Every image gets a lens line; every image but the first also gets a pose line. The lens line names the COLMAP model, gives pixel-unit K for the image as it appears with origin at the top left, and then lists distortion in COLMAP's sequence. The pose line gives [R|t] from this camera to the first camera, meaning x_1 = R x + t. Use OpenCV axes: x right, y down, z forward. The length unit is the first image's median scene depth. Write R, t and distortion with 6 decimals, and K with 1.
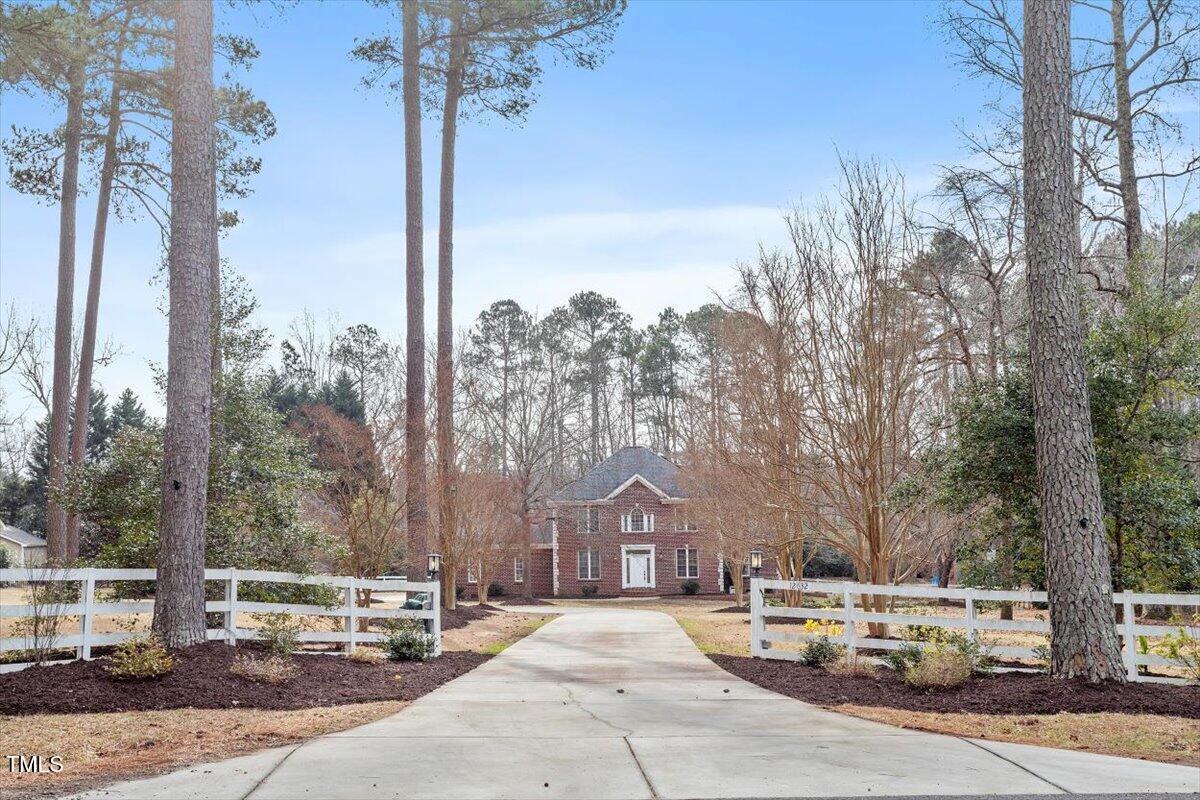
lens RADIAL K [[1178.0, 0, 600.0], [0, 1178.0, 400.0], [0, 0, 1]] dist [0.004004, 0.000175]
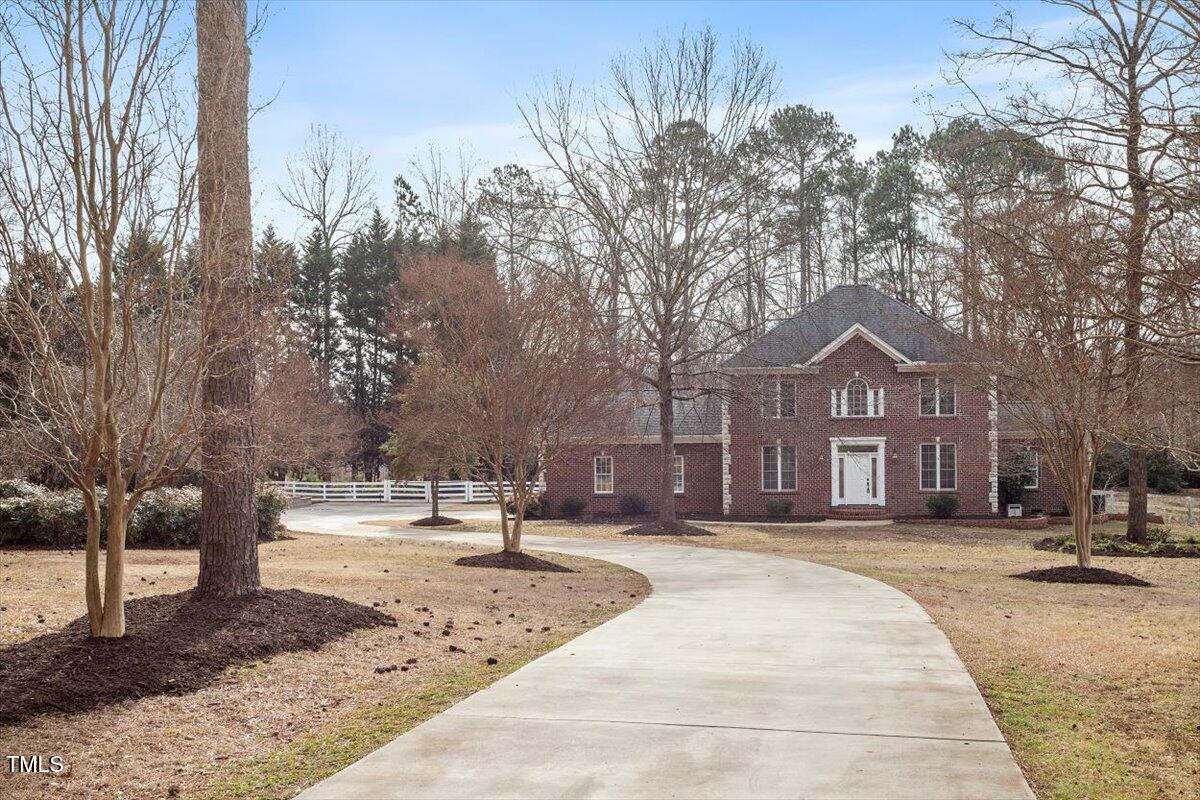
lens RADIAL K [[1273.2, 0, 599.0], [0, 1273.2, 436.7], [0, 0, 1]] dist [0.005715, 0.019432]
pose [[0.985257, 0.005461, -0.170993, 0.007194], [0.014725, 0.993074, 0.116562, 0.024001], [0.170446, -0.117362, 0.978353, 0.181064]]
